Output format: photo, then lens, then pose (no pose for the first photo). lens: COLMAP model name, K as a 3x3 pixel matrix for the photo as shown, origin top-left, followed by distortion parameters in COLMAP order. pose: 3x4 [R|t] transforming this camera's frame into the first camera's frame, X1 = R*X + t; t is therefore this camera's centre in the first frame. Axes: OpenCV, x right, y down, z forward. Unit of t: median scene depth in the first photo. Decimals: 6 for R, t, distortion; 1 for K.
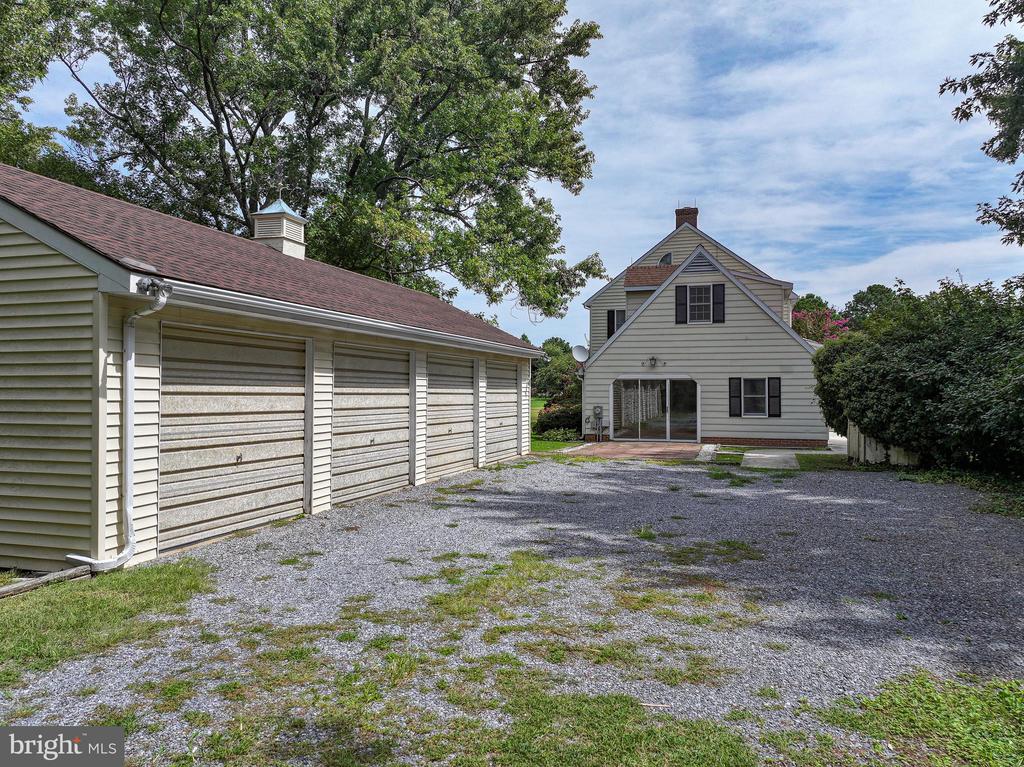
lens RADIAL K [[724.4, 0, 512.0], [0, 724.4, 383.5], [0, 0, 1]] dist [0.002202, 0.008976]
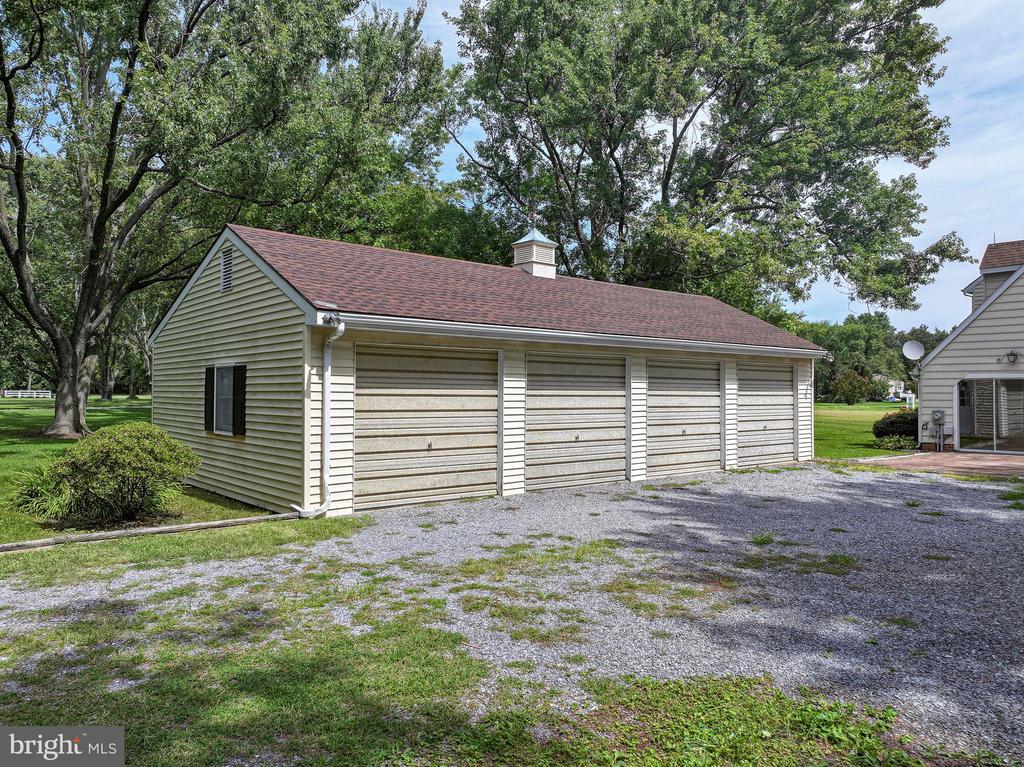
lens RADIAL K [[724.4, 0, 512.0], [0, 724.4, 383.5], [0, 0, 1]] dist [0.002202, 0.008976]
pose [[0.848691, -0.006899, -0.528844, 0.371975], [0.005407, 0.999976, -0.004369, -0.000360], [0.528861, 0.000848, 0.848708, -0.008811]]
